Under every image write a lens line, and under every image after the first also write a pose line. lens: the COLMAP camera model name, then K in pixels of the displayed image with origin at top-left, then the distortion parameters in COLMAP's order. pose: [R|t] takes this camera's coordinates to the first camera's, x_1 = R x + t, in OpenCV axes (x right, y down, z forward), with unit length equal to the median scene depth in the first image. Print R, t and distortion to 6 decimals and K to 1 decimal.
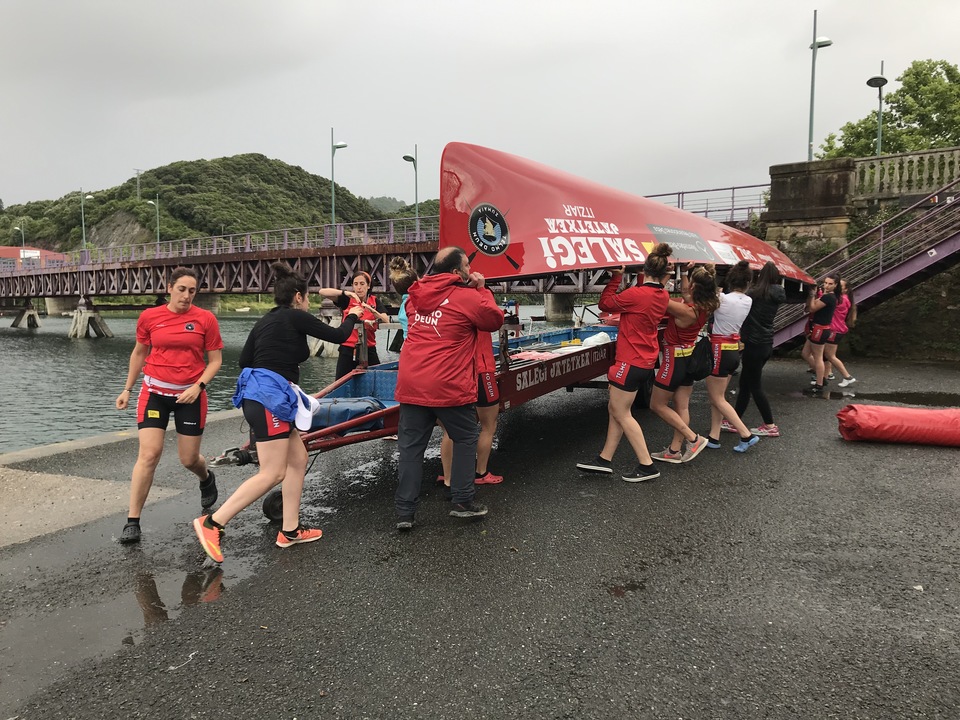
lens RADIAL K [[780.9, 0, 482.5], [0, 780.9, 350.3], [0, 0, 1]] dist [0.025749, -0.008454]
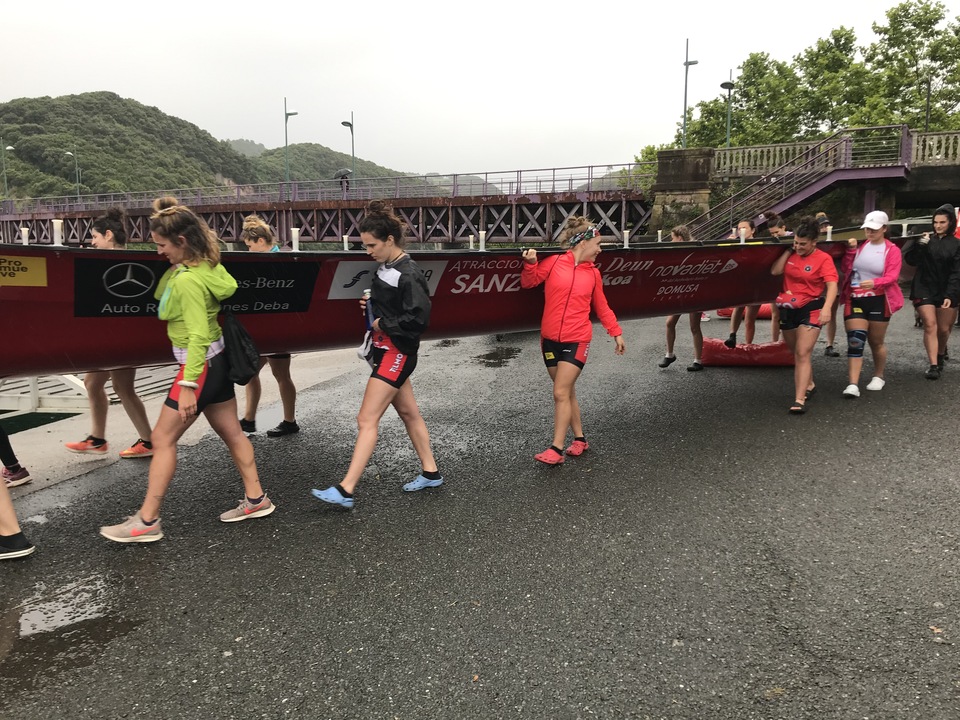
lens RADIAL K [[780.9, 0, 482.5], [0, 780.9, 350.3], [0, 0, 1]] dist [0.025749, -0.008454]
pose [[0.985163, -0.025419, 0.169730, -0.111892], [0.014215, 0.997658, 0.066905, 0.013558], [-0.171033, -0.063499, 0.983217, -0.205878]]
